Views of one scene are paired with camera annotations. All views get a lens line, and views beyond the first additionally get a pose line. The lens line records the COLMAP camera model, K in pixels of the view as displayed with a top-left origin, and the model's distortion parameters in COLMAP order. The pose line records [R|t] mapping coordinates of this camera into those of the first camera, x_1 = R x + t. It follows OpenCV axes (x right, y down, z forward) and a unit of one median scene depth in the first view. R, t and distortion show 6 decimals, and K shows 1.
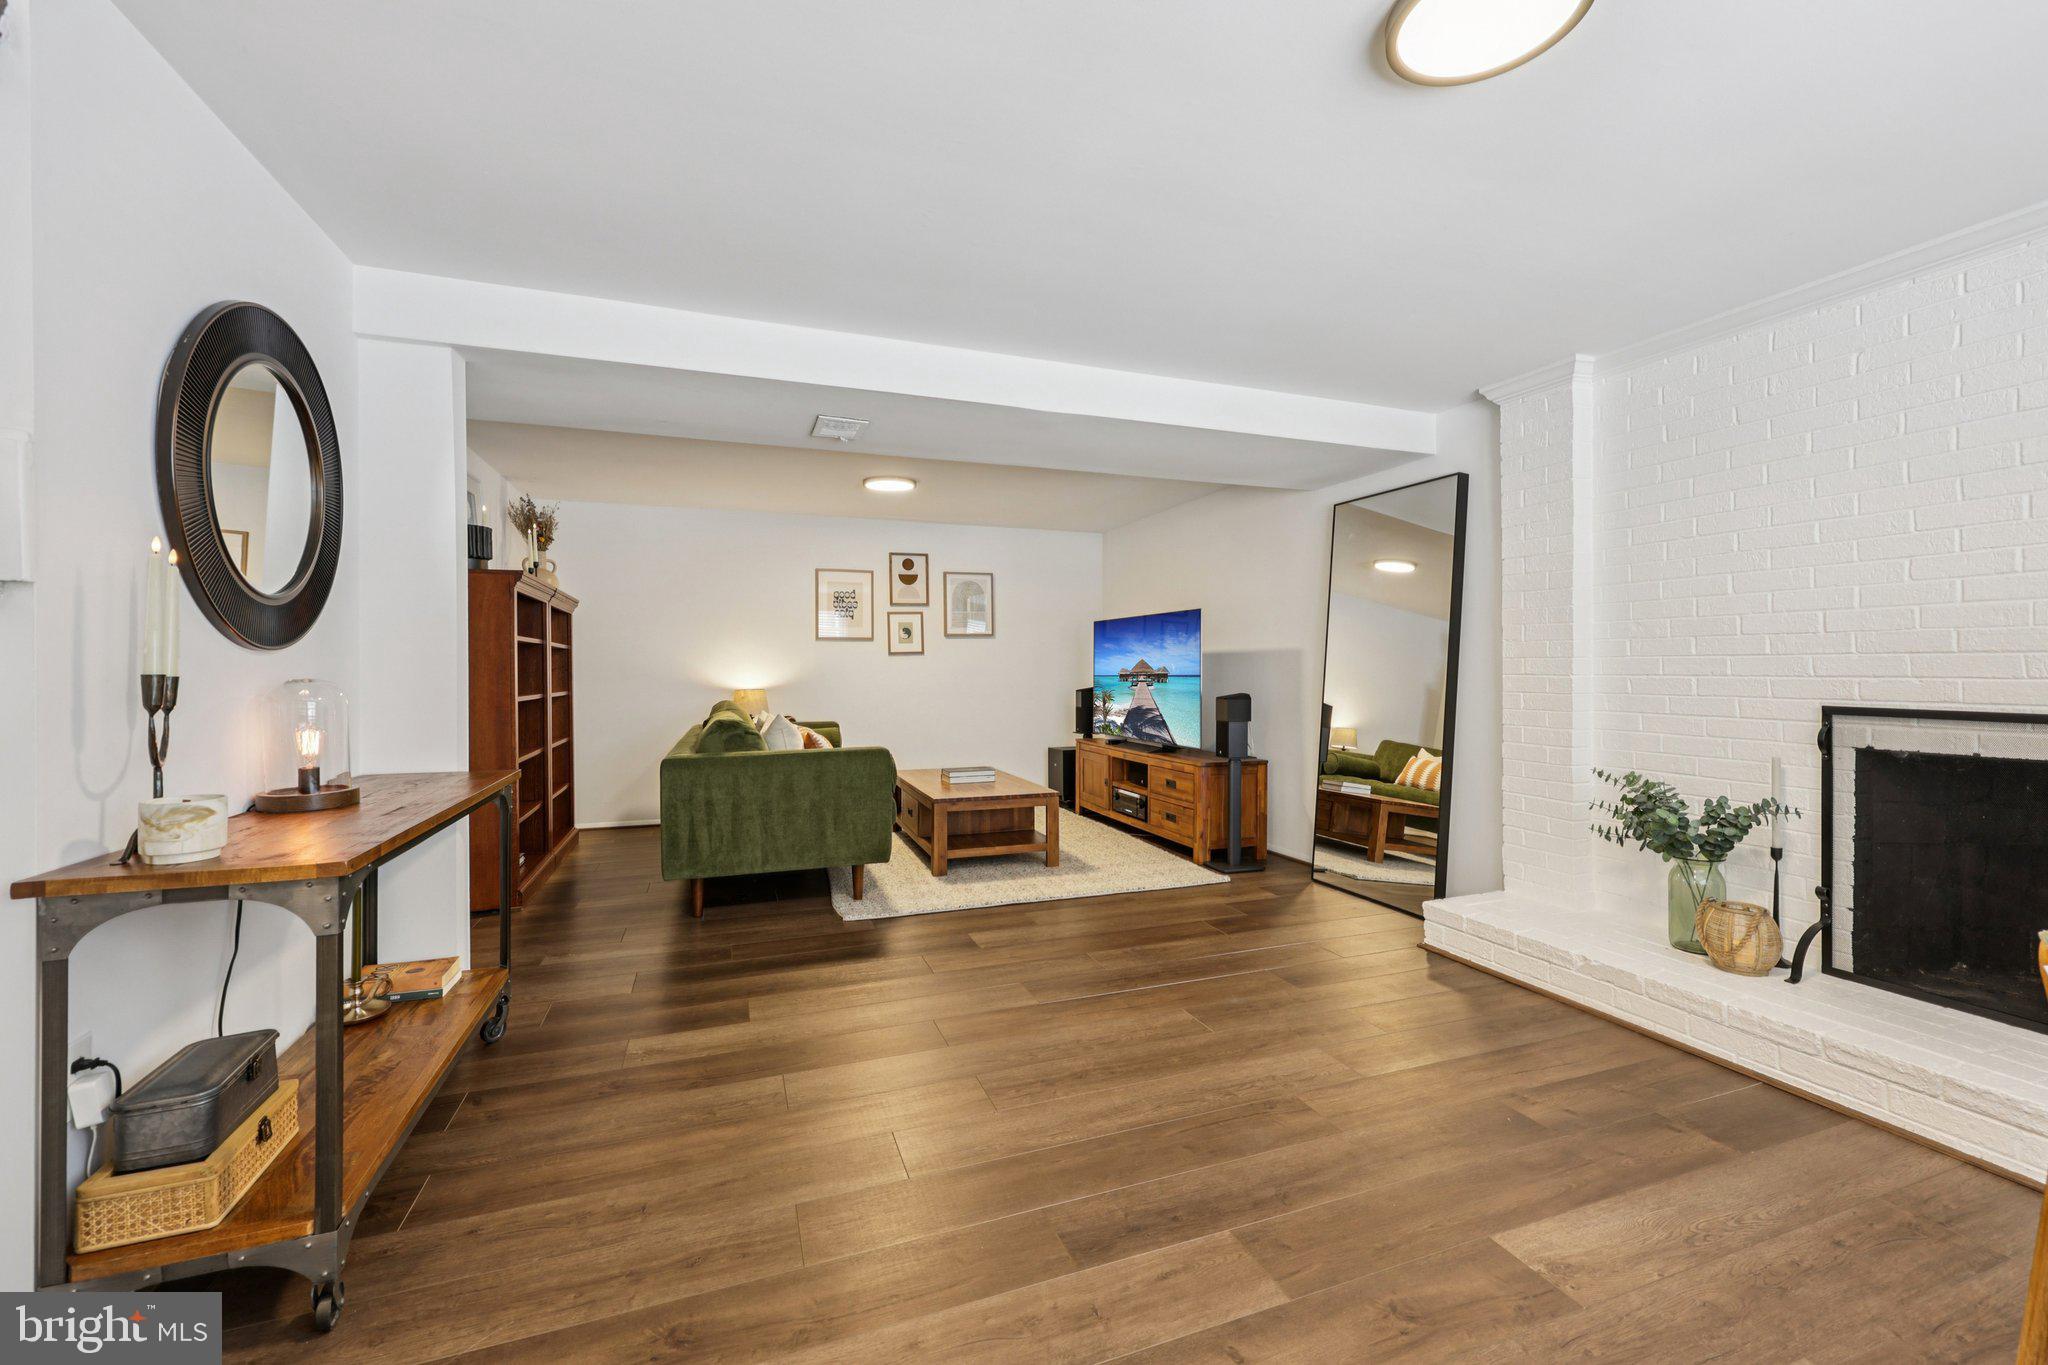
lens RADIAL K [[831.6, 0, 1024.6], [0, 831.6, 671.0], [0, 0, 1]] dist [-0.000625, 0.000041]
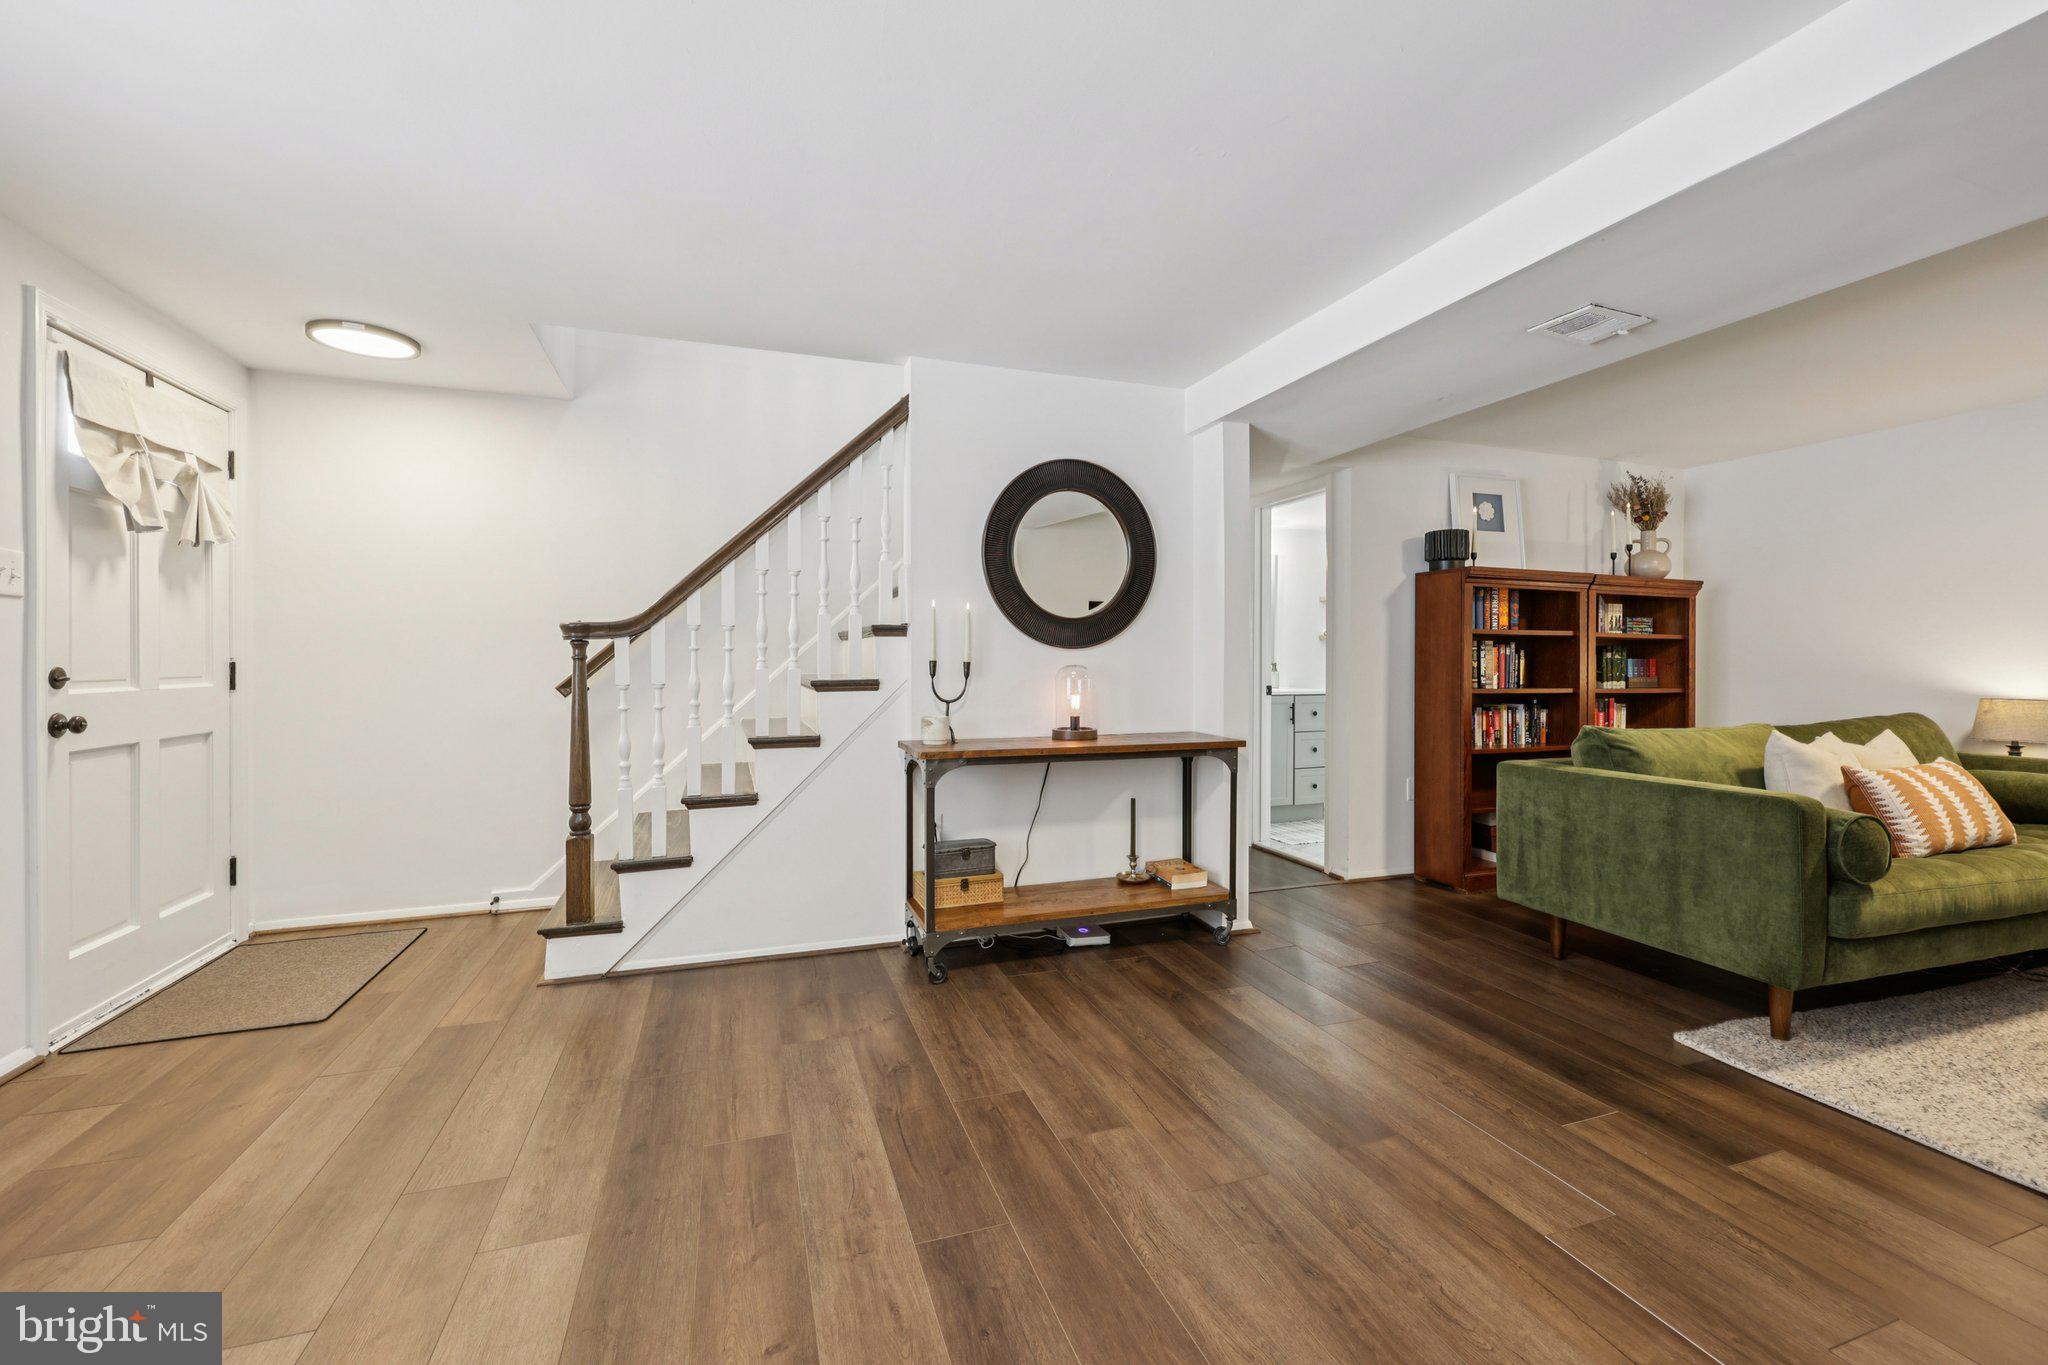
lens RADIAL K [[831.6, 0, 1023.4], [0, 831.6, 663.5], [0, 0, 1]] dist [-0.000625, 0.000041]
pose [[-0.021853, 0.005889, -0.999744, 0.448337], [-0.010416, 0.999927, 0.006118, -0.001093], [0.999707, 0.010547, -0.021790, 0.474899]]
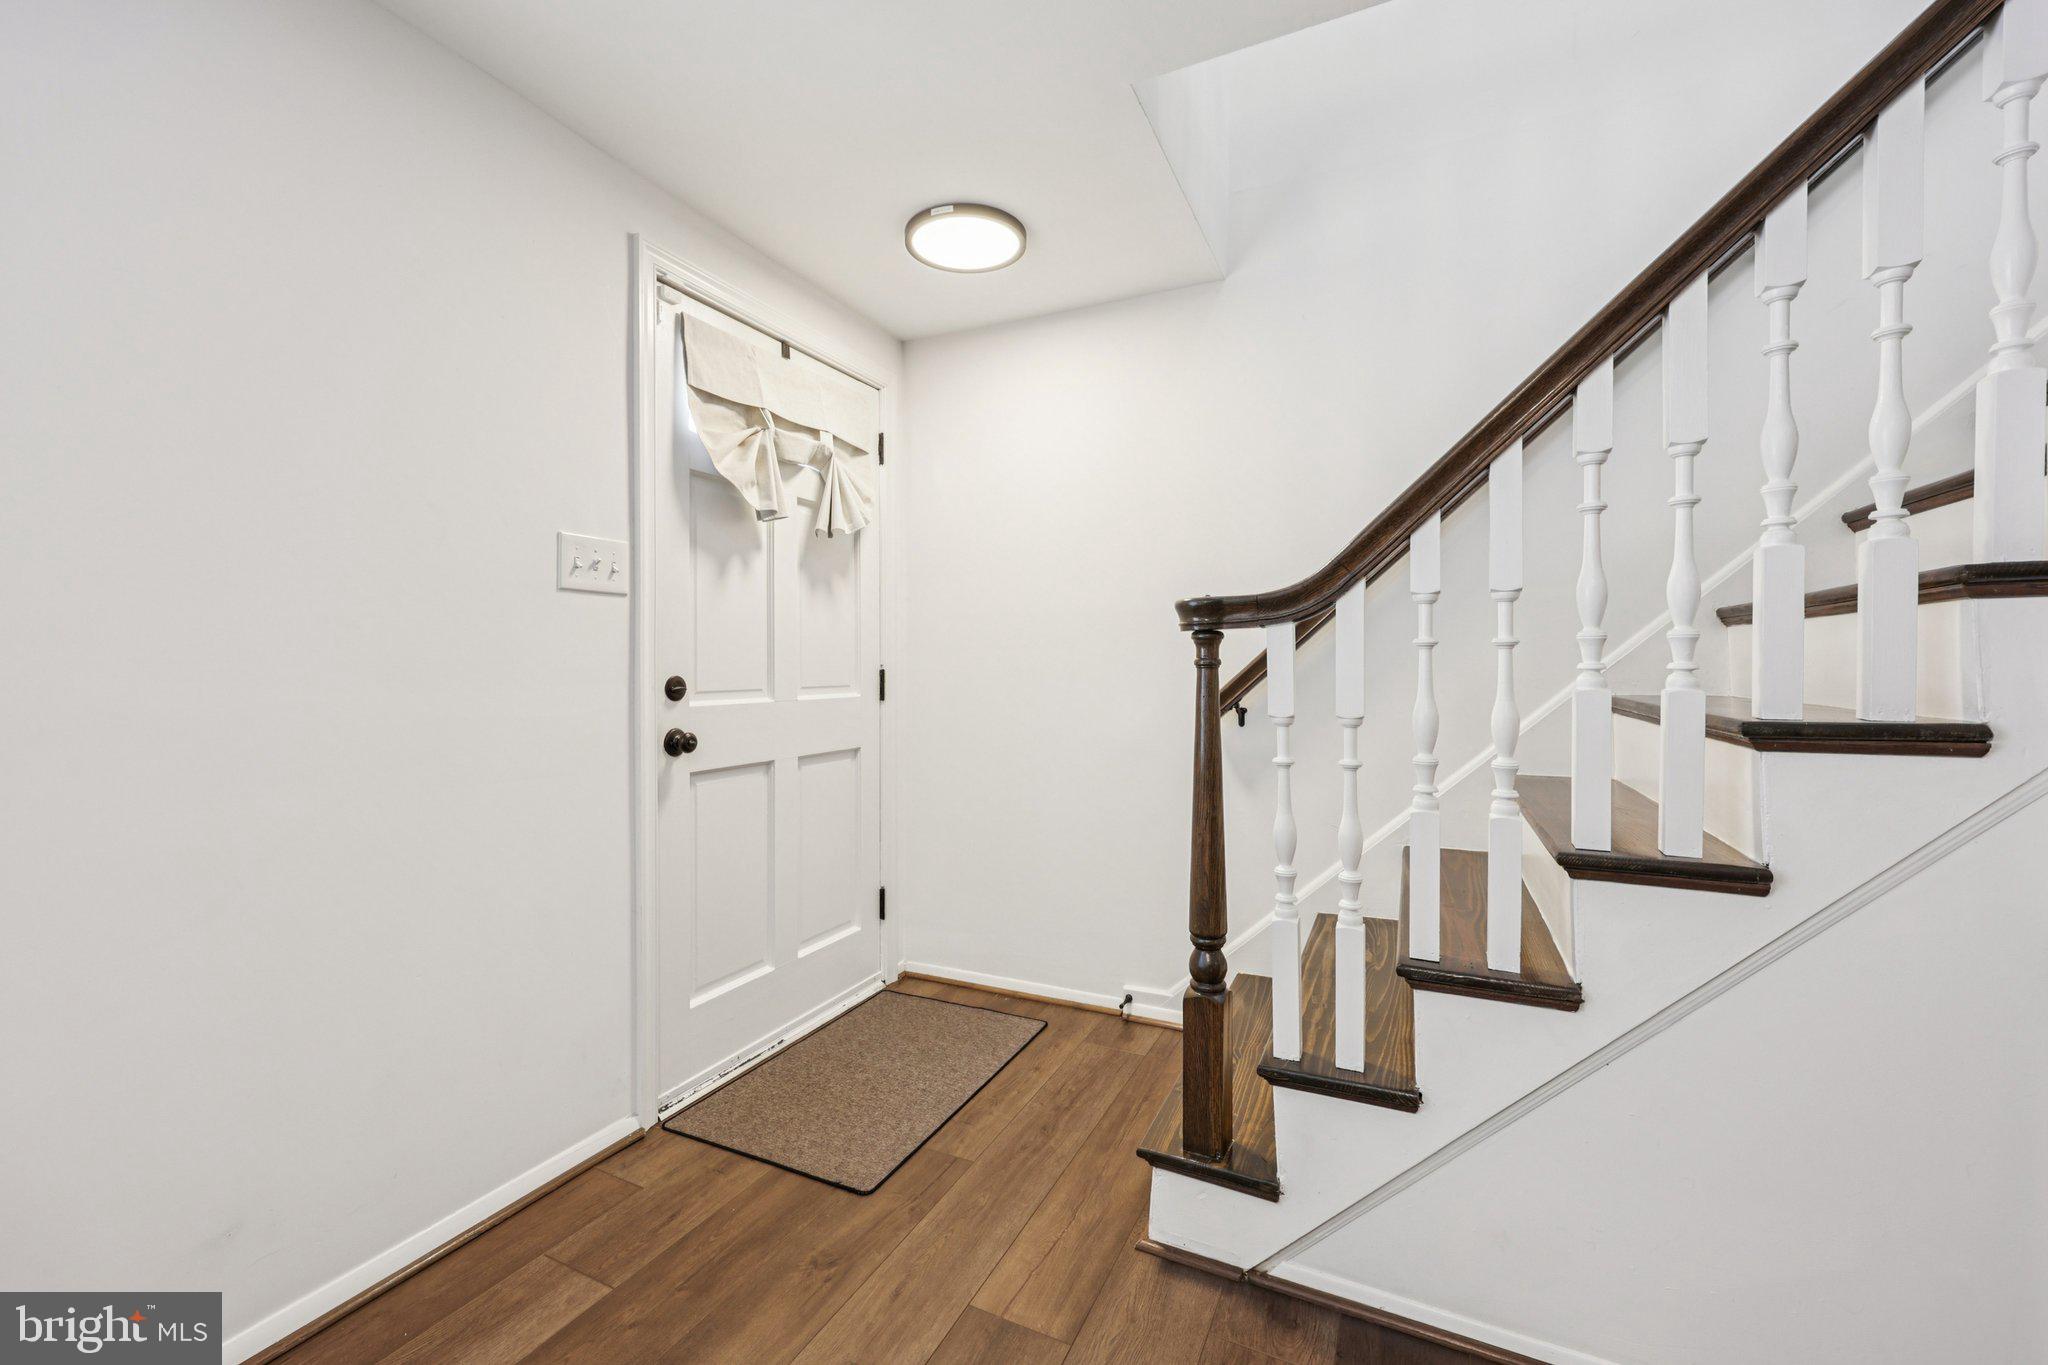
lens RADIAL K [[831.6, 0, 1030.0], [0, 831.6, 671.5], [0, 0, 1]] dist [-0.000625, 0.000041]
pose [[-0.719177, 0.007471, -0.694787, 0.032916], [-0.004782, 0.999865, 0.015701, 0.000464], [0.694810, 0.014614, -0.719044, 0.281571]]
